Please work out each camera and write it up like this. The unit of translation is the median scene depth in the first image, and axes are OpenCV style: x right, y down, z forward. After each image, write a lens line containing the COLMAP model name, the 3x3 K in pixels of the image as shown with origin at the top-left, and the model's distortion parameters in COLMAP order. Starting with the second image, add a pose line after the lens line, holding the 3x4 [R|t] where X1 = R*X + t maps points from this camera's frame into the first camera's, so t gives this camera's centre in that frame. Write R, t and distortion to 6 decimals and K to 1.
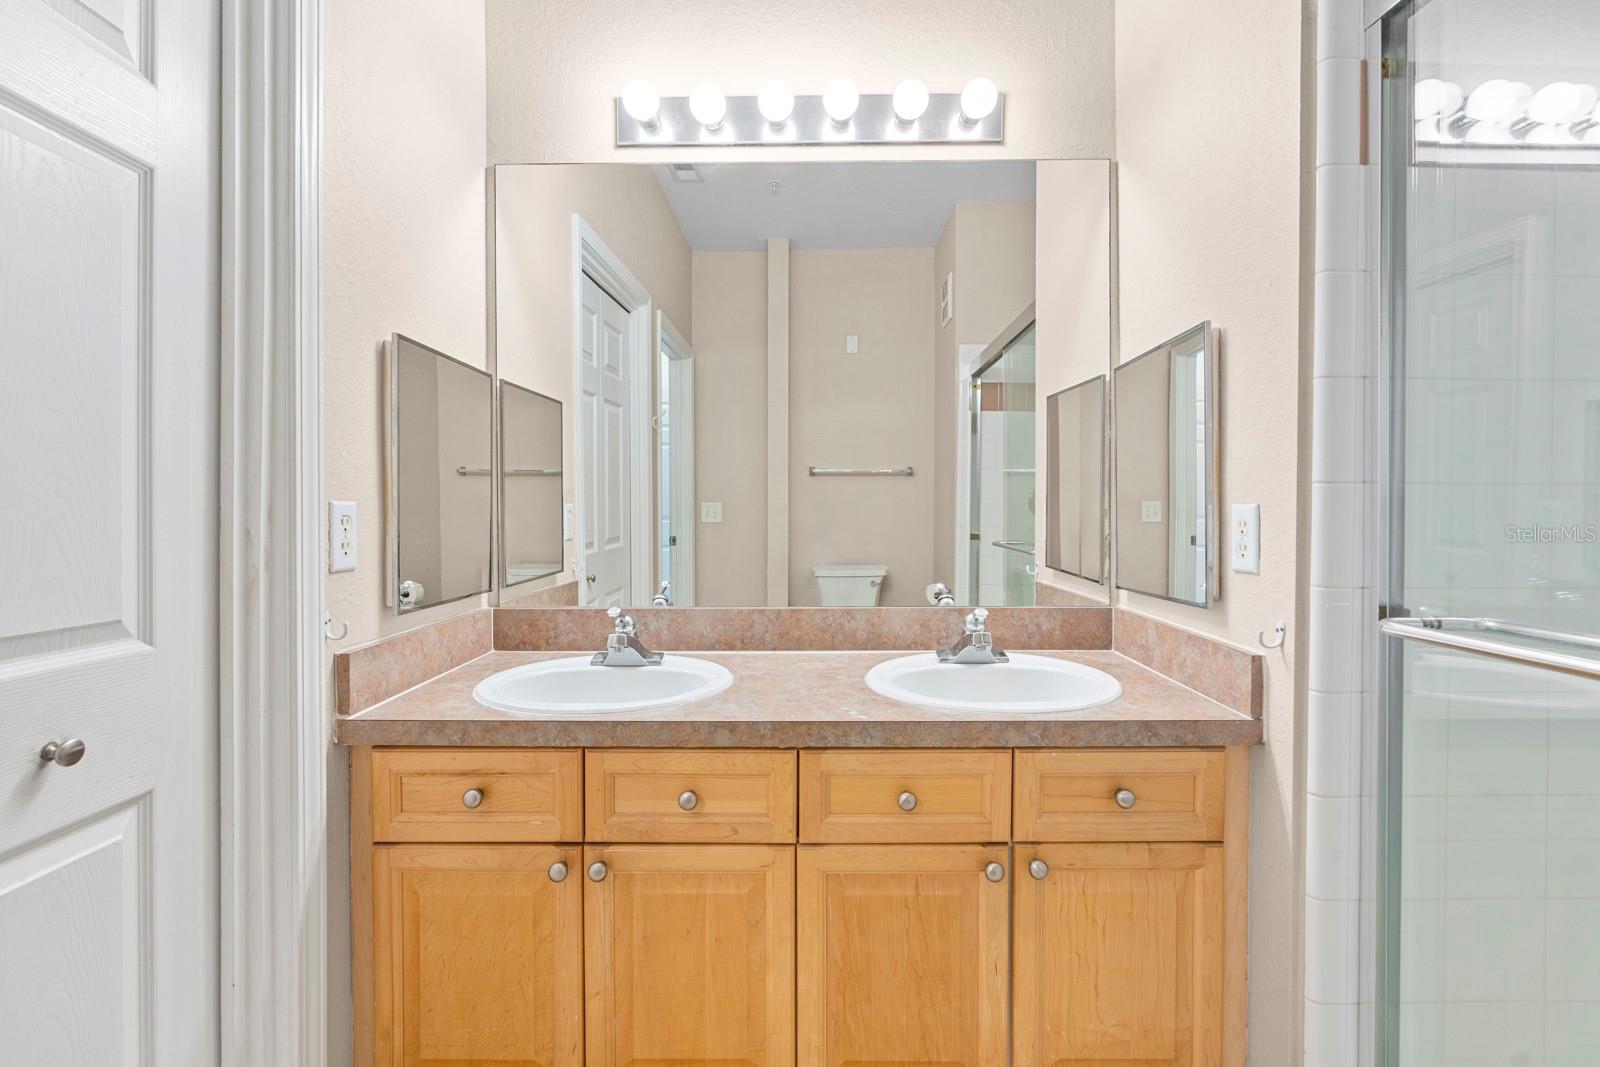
lens RADIAL K [[727.2, 0, 805.2], [0, 727.2, 517.8], [0, 0, 1]] dist [-0.009829, 0.004254]
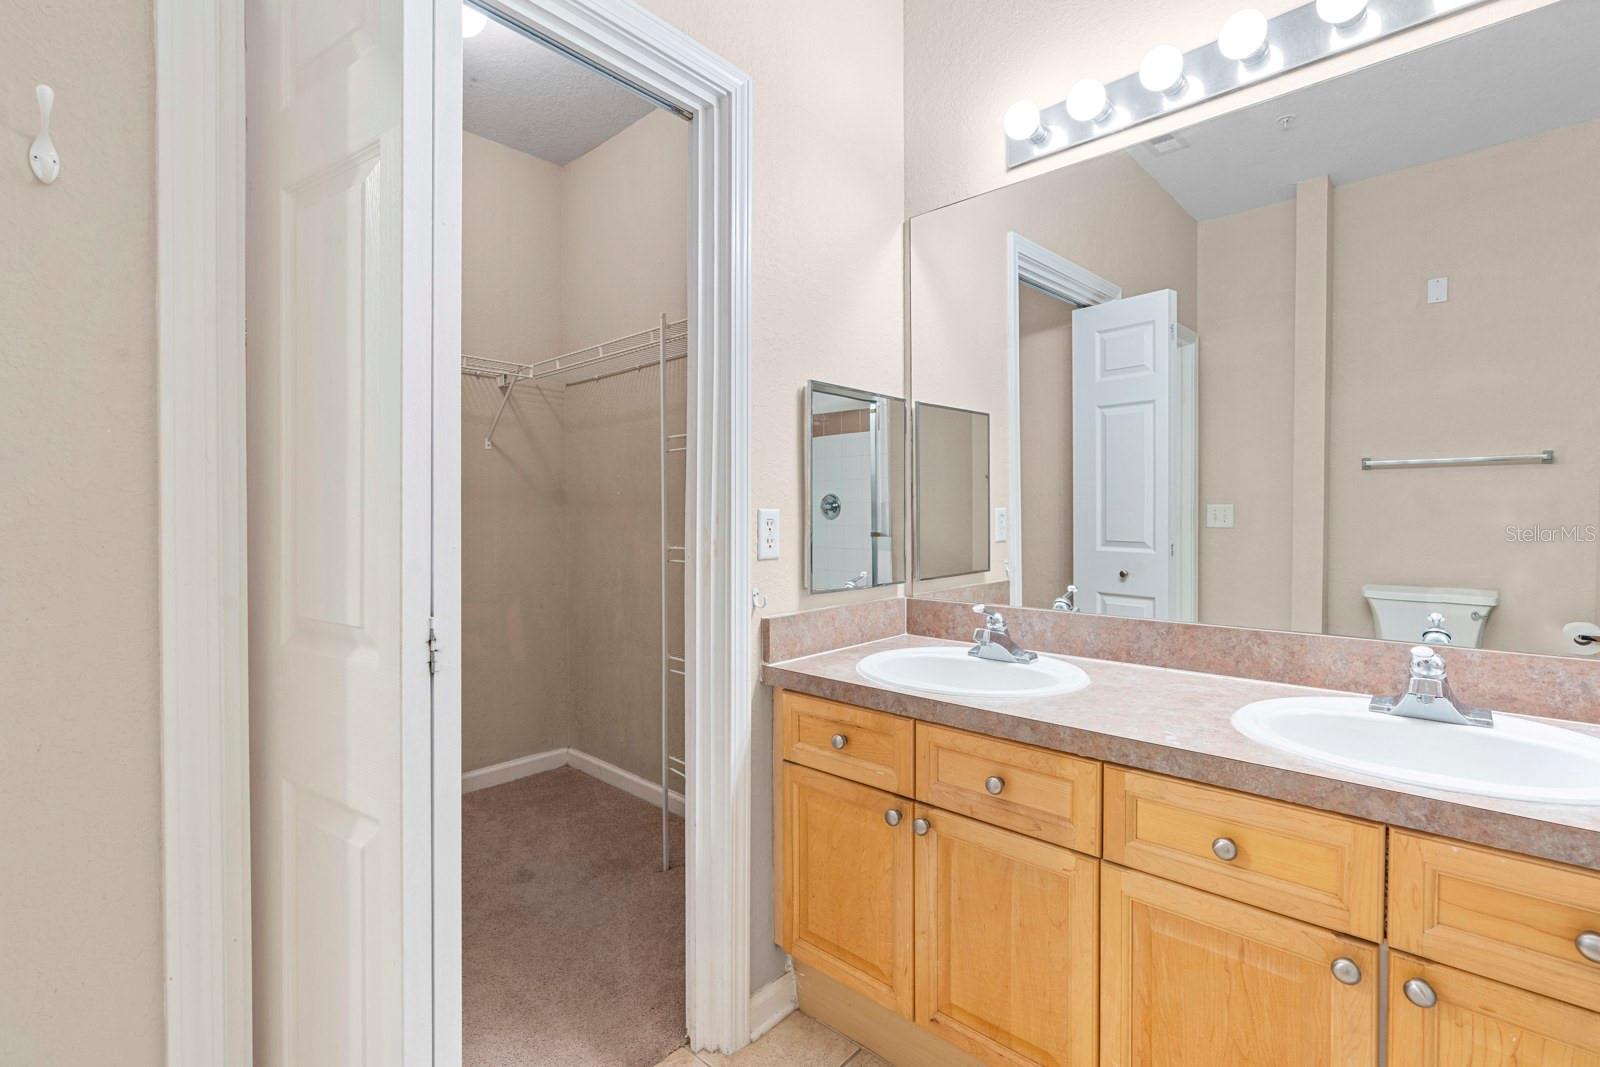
lens RADIAL K [[727.2, 0, 779.6], [0, 727.2, 530.3], [0, 0, 1]] dist [-0.009829, 0.004254]
pose [[0.730225, 0.015433, -0.683032, 0.325774], [-0.006016, 0.999851, 0.016159, -0.004262], [0.683180, -0.007691, 0.730209, -0.000312]]
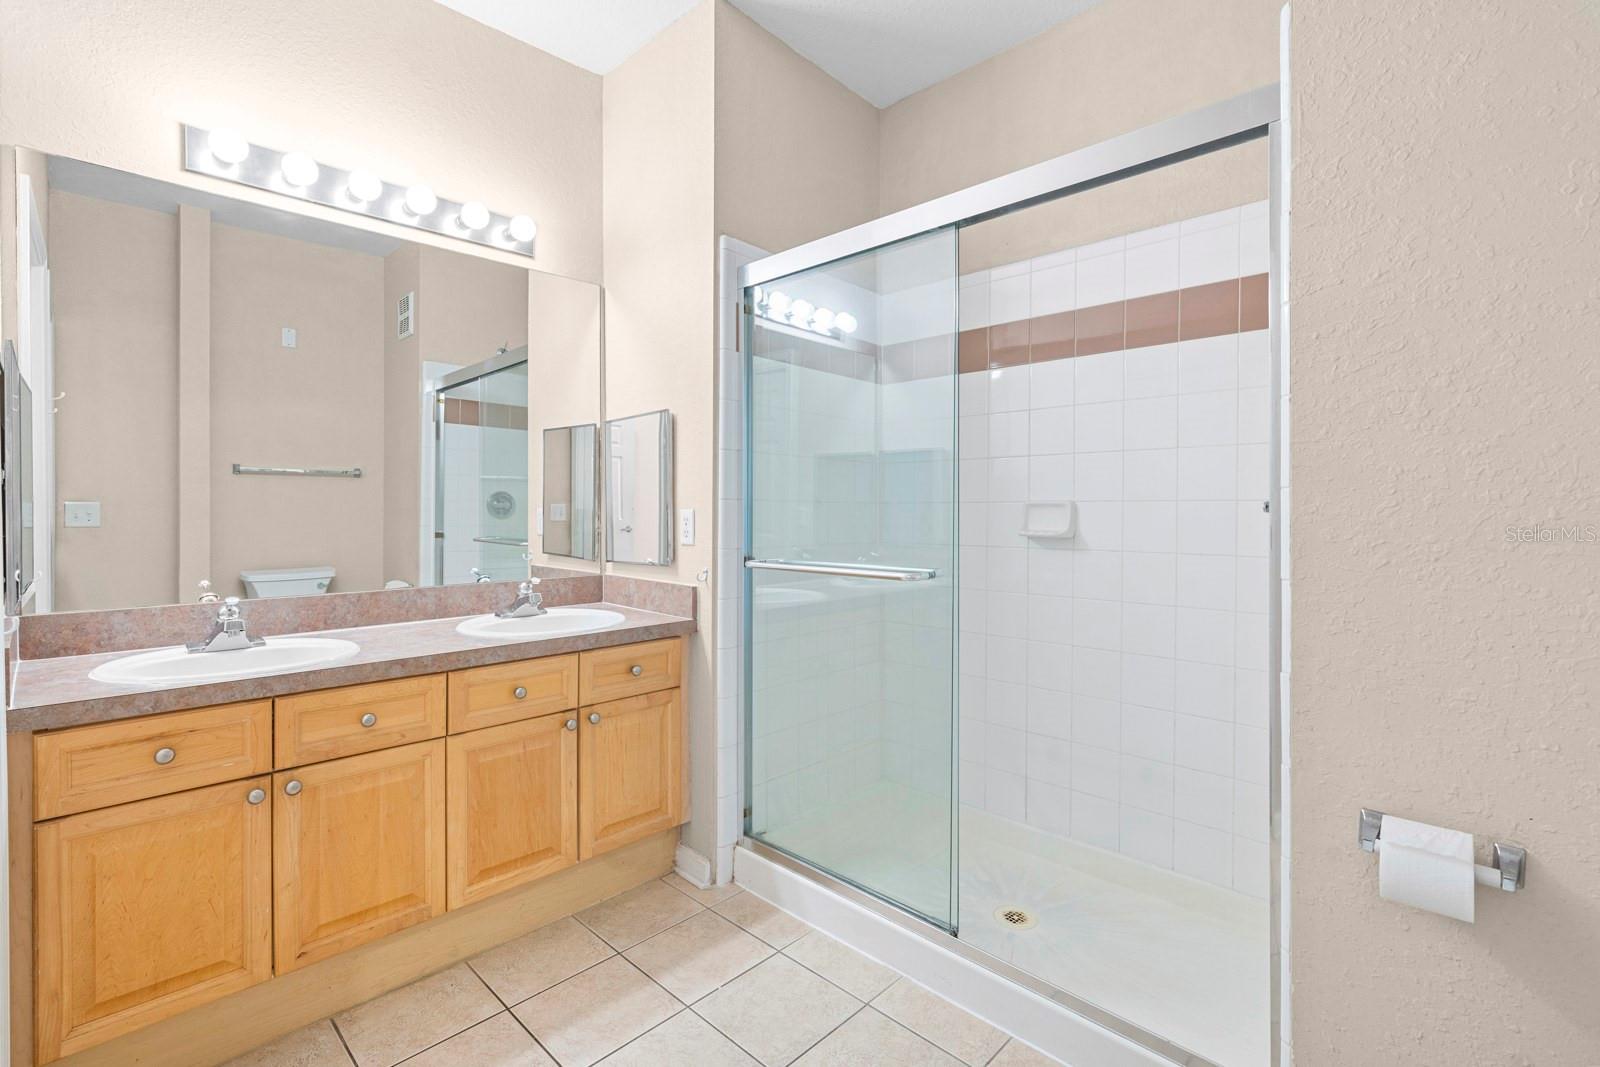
lens RADIAL K [[727.2, 0, 784.2], [0, 727.2, 524.7], [0, 0, 1]] dist [-0.009829, 0.004254]
pose [[0.715811, -0.013319, 0.698167, -0.542320], [0.006518, 0.999902, 0.012393, -0.000240], [-0.698263, -0.004320, 0.715828, -0.544719]]
